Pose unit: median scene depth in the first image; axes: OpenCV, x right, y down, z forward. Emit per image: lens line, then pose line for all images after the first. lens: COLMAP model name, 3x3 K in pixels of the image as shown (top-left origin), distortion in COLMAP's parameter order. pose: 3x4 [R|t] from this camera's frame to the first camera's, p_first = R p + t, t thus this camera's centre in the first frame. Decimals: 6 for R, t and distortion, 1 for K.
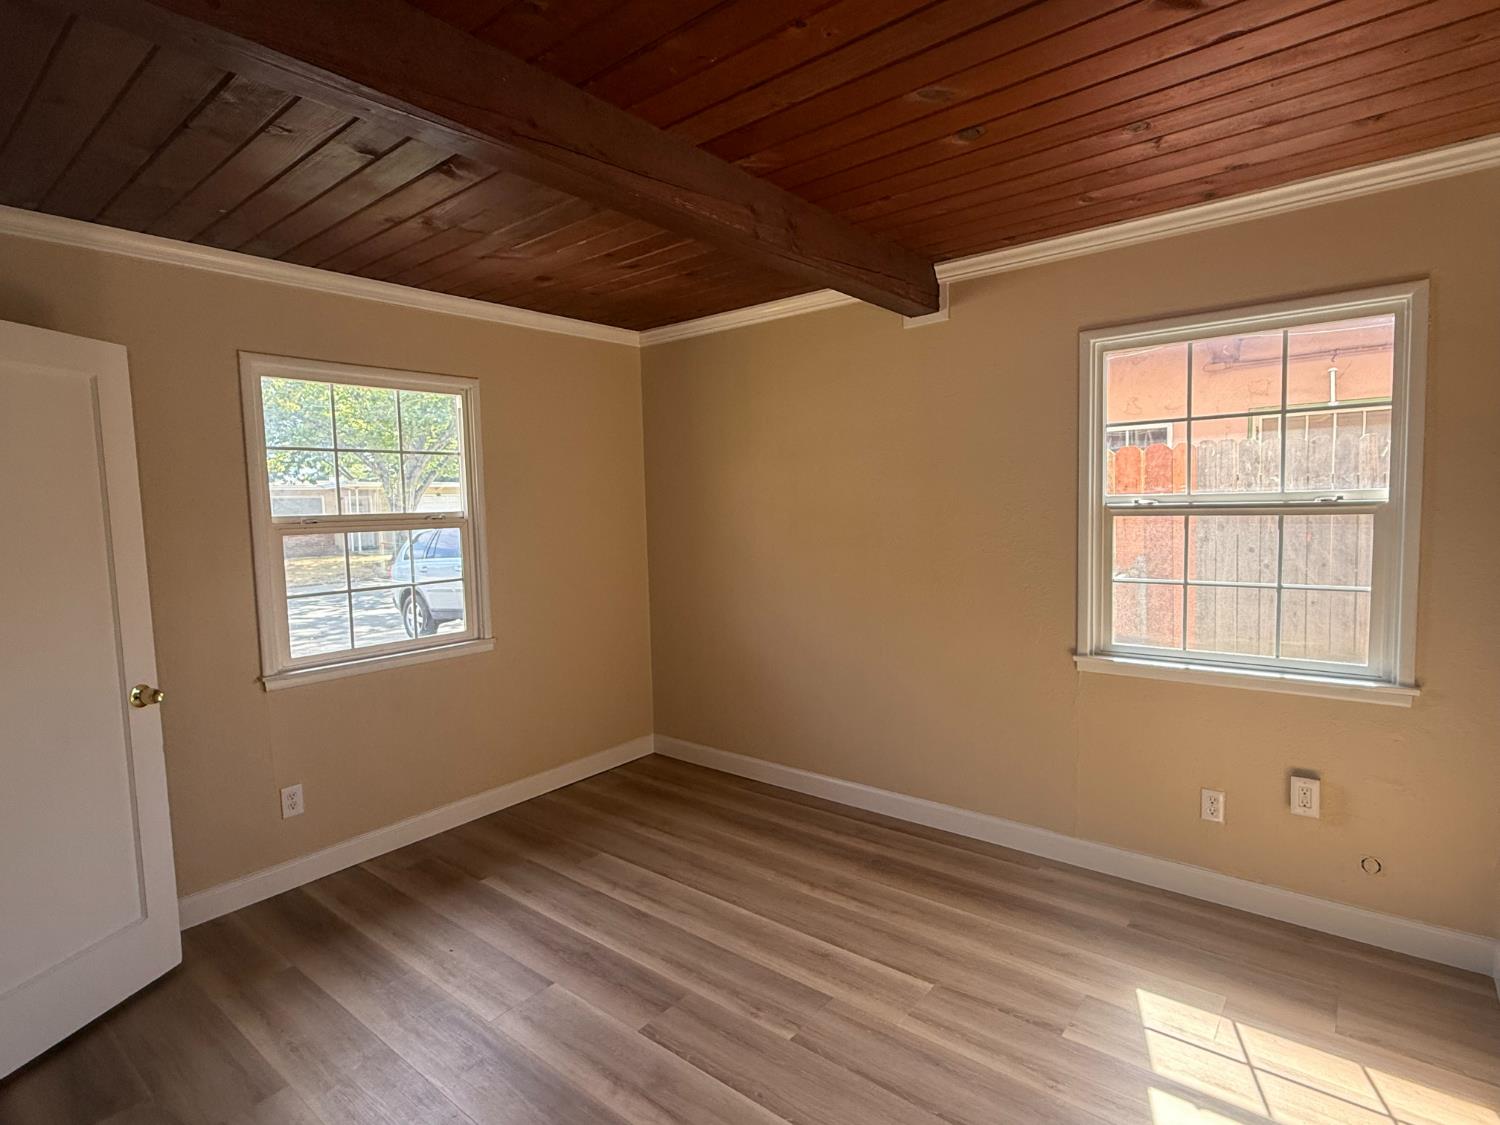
lens RADIAL K [[777.6, 0, 750.0], [0, 777.6, 562.5], [0, 0, 1]] dist [-0.006682, -0.000925]
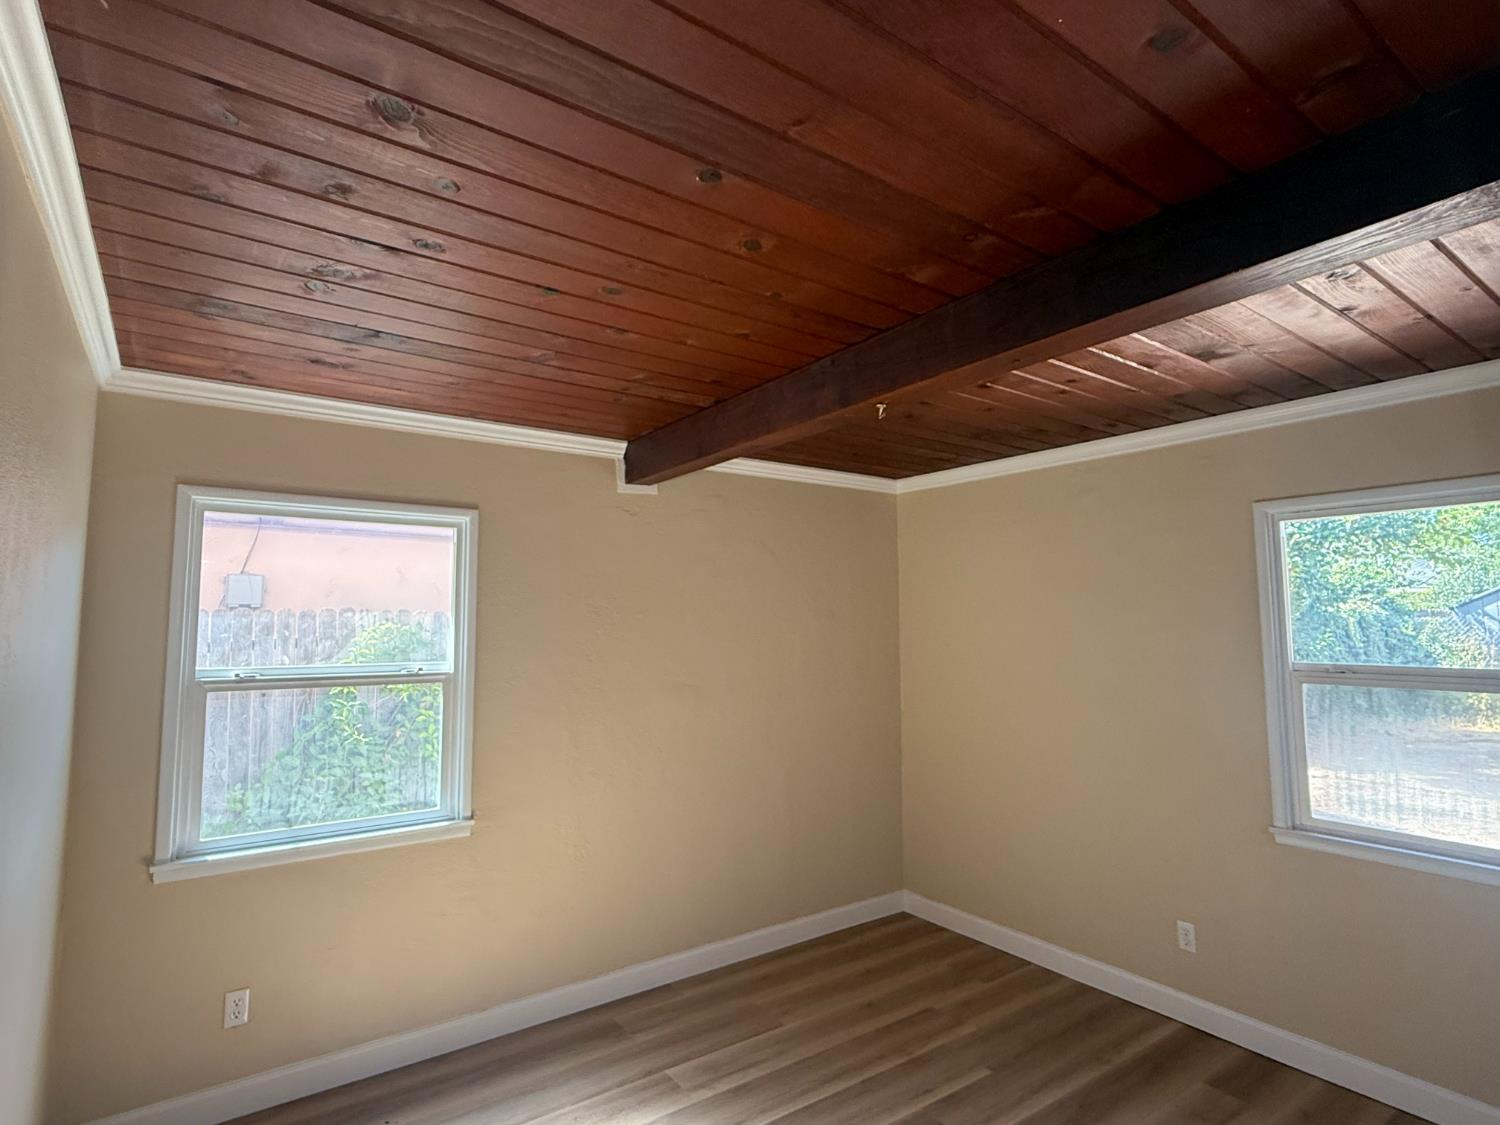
lens RADIAL K [[777.6, 0, 750.0], [0, 777.6, 562.5], [0, 0, 1]] dist [-0.006682, -0.000925]
pose [[0.259114, 0.123384, 0.957933, -0.251803], [0.085676, 0.984961, -0.150040, -0.019337], [-0.962039, 0.120950, 0.244646, 0.163908]]
